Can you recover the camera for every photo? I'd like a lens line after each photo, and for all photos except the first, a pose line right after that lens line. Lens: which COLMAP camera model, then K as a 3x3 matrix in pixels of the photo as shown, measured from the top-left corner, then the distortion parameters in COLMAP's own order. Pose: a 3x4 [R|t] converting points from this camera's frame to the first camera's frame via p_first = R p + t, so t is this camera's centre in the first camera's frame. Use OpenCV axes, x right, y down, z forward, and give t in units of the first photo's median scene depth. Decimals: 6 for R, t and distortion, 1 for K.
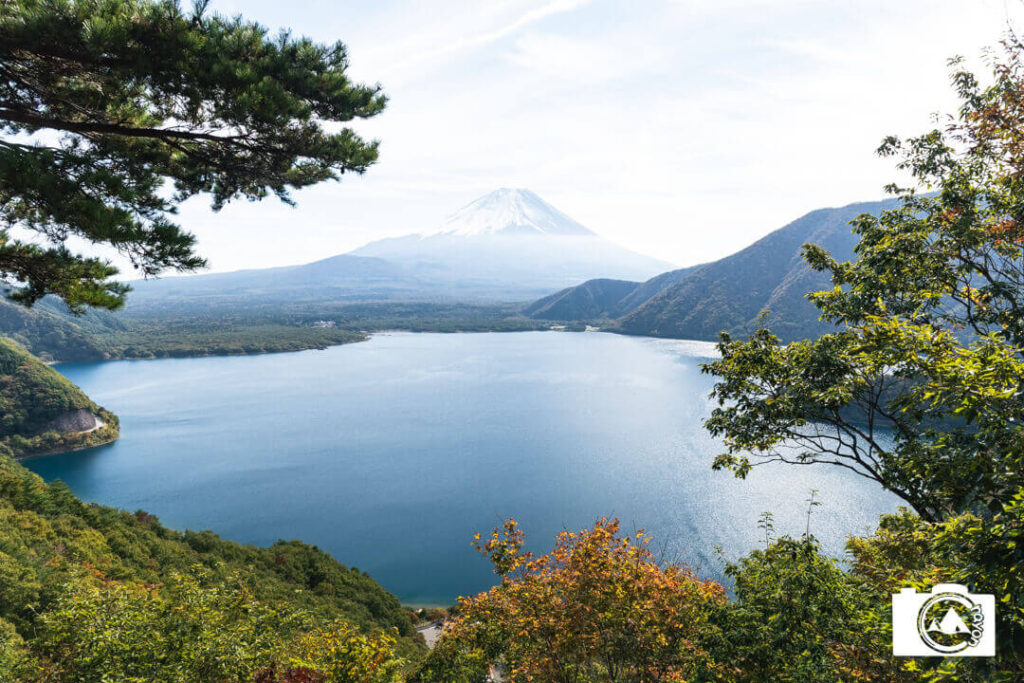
lens RADIAL K [[681.9, 0, 512.0], [0, 681.9, 341.5], [0, 0, 1]] dist [-0.001783, 0.003983]
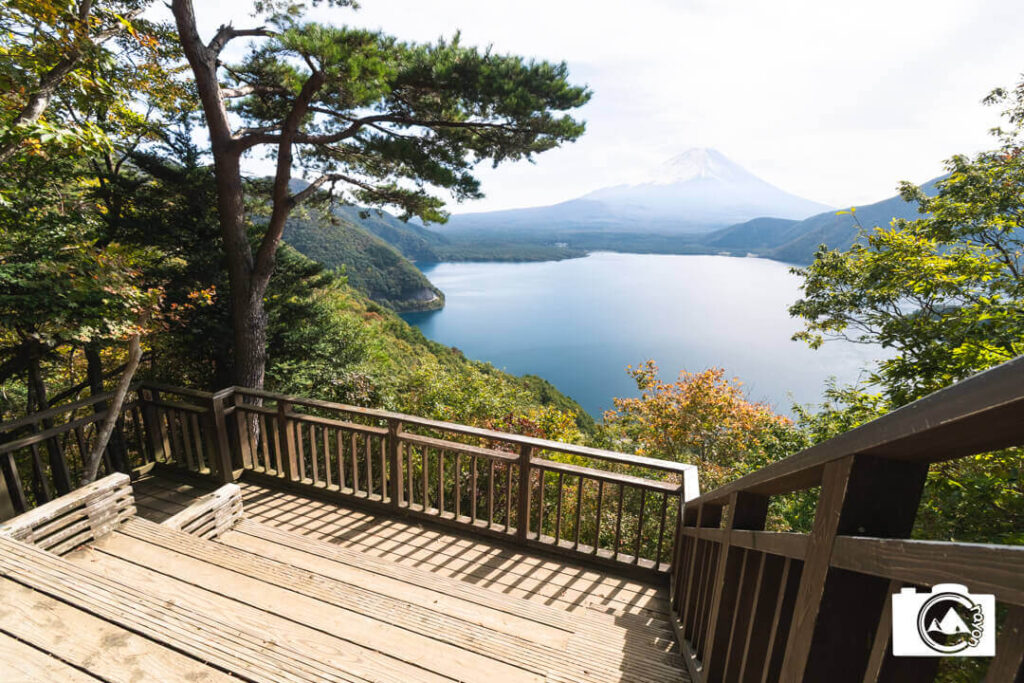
lens RADIAL K [[469.8, 0, 512.0], [0, 469.8, 341.5], [0, 0, 1]] dist [-0.000149, 0.000825]
pose [[0.925256, 0.105875, -0.364270, 0.112797], [-0.046071, 0.984517, 0.169129, 0.047855], [0.376536, -0.139705, 0.915807, -0.185884]]
